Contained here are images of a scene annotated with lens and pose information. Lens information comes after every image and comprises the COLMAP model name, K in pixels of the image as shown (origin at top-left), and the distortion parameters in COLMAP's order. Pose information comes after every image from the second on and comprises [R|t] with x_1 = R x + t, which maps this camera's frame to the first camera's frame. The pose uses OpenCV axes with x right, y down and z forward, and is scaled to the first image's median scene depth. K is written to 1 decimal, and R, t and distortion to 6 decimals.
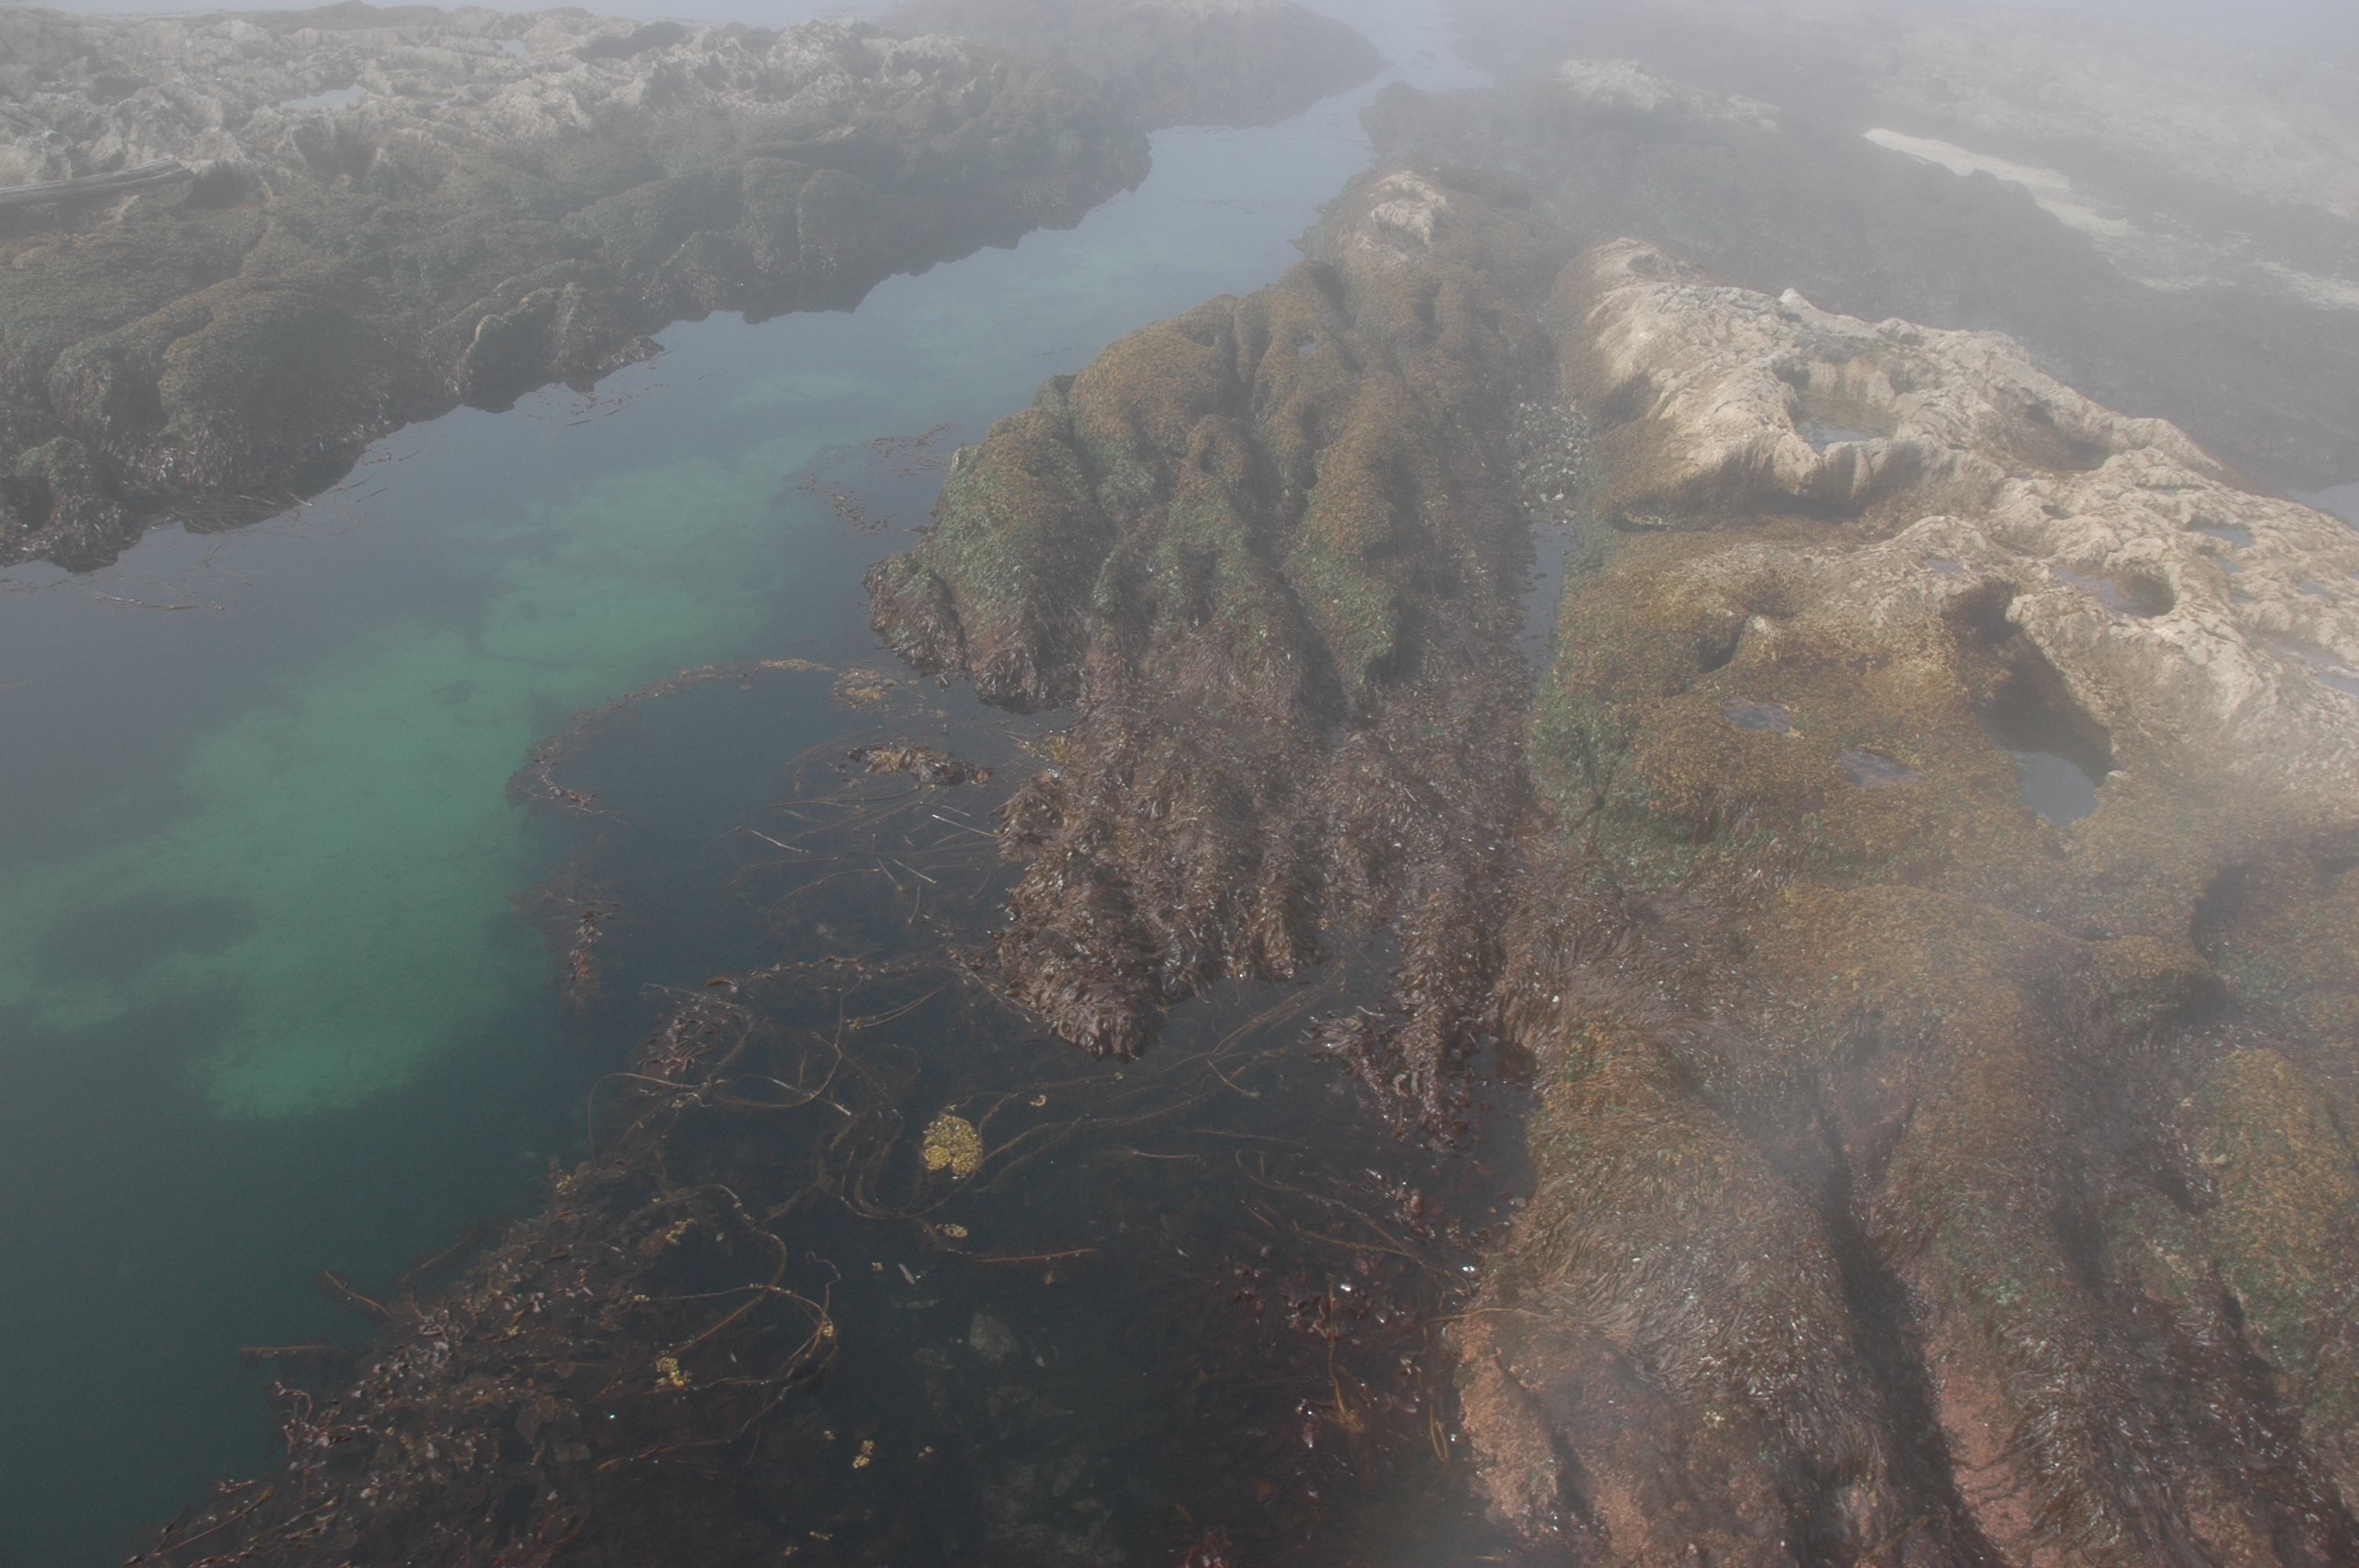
lens RADIAL K [[1815.0, 0, 1179.5], [0, 1815.0, 784.0], [0, 0, 1]] dist [-0.176567, 0.159522]
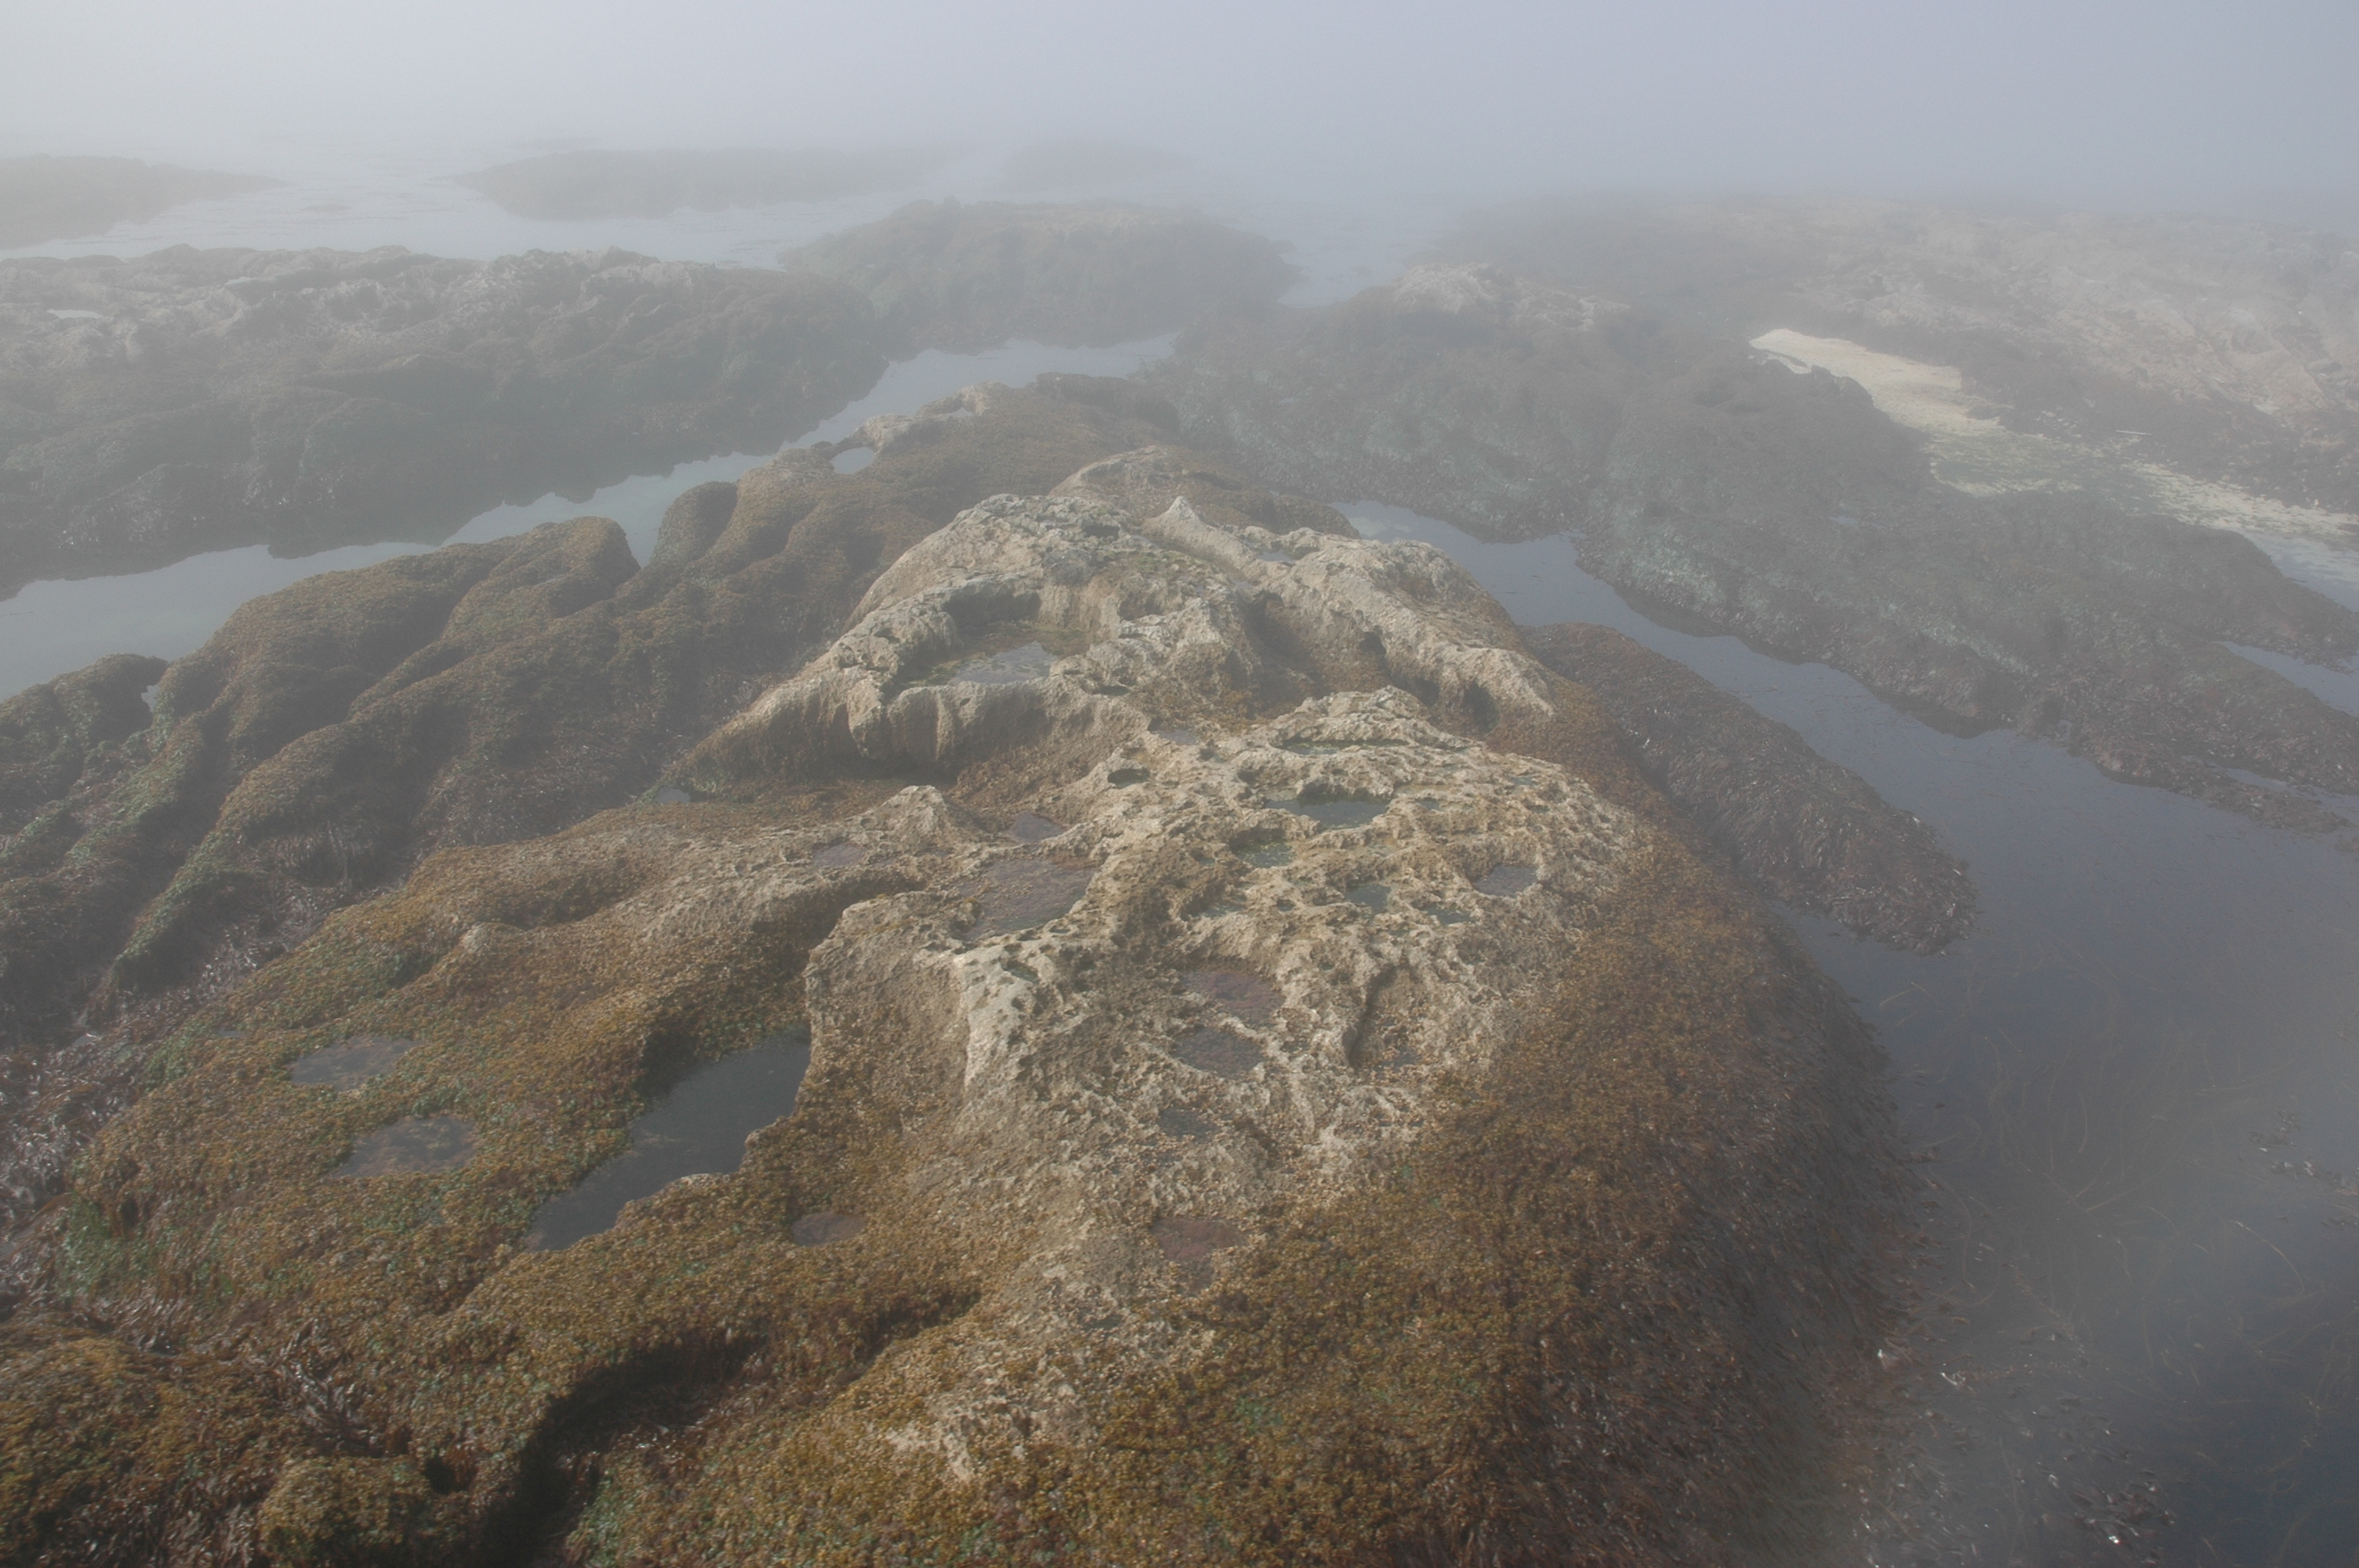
lens RADIAL K [[1815.0, 0, 1179.5], [0, 1815.0, 784.0], [0, 0, 1]] dist [-0.176567, 0.159522]
pose [[0.990837, 0.011451, -0.134580, 0.583947], [-0.028019, 0.992151, -0.121864, -0.056696], [0.132128, 0.124518, 0.983381, 0.235240]]
